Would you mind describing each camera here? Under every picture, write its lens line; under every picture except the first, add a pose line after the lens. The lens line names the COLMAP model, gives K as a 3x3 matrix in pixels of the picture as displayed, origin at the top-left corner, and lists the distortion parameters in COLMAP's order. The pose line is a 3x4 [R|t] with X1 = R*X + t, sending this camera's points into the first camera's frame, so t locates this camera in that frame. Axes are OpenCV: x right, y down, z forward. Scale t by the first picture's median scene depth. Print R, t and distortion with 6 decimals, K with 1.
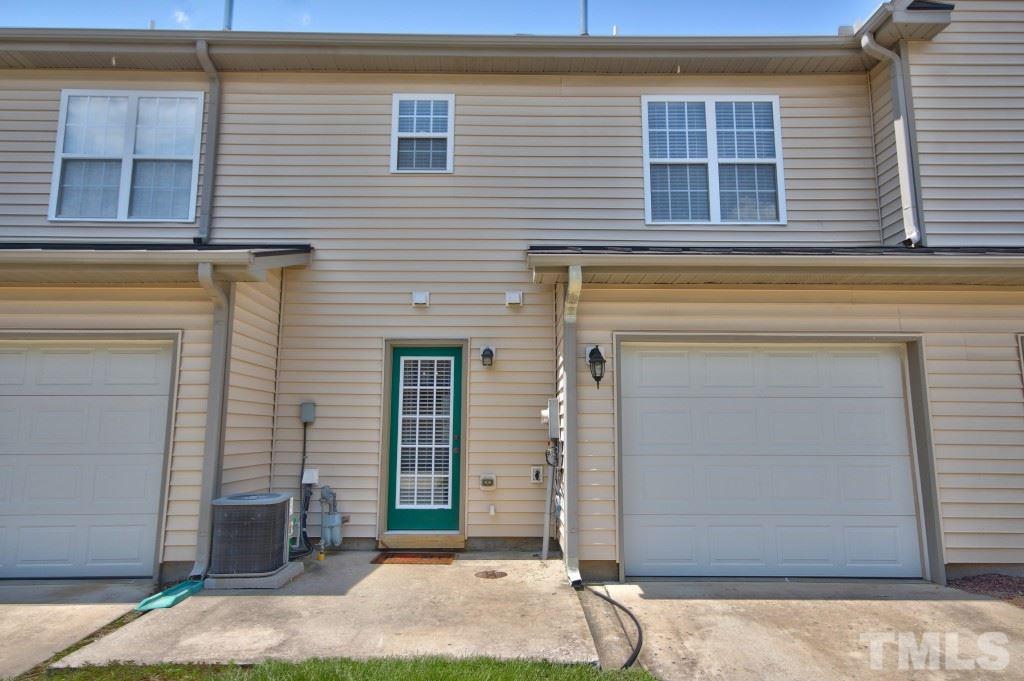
lens RADIAL K [[604.4, 0, 512.0], [0, 604.4, 340.5], [0, 0, 1]] dist [0.001853, 0.025765]
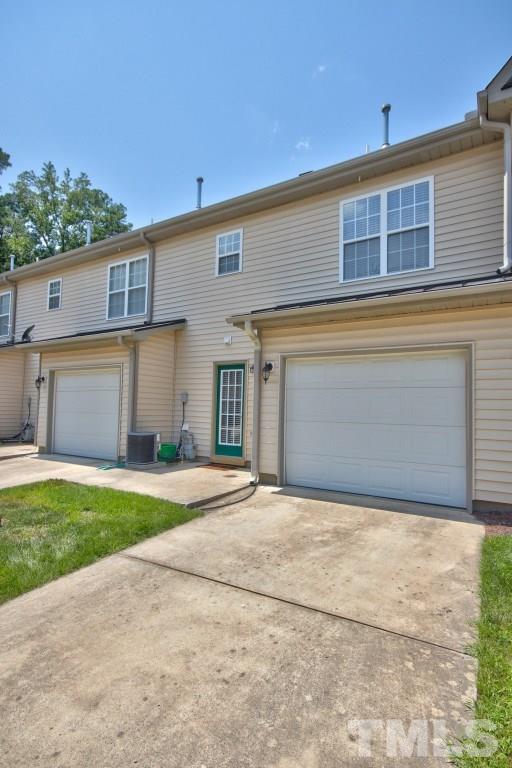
lens RADIAL K [[385.9, 0, 252.3], [0, 385.9, 386.1], [0, 0, 1]] dist [0.002895, 0.000123]
pose [[0.844092, -0.015761, -0.535967, 0.602179], [0.059070, 0.996217, 0.063734, 0.003732], [0.532935, -0.085457, 0.841830, -0.027872]]
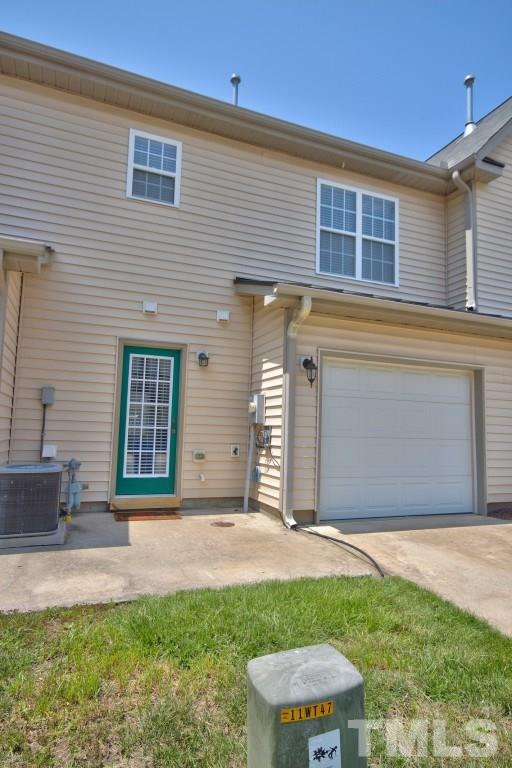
lens RADIAL K [[453.3, 0, 250.2], [0, 453.3, 386.6], [0, 0, 1]] dist [0.001853, 0.025765]
pose [[0.932971, 0.058706, 0.355133, -0.284266], [-0.079799, 0.995793, 0.045027, 0.032847], [-0.350995, -0.070348, 0.933731, 0.067065]]
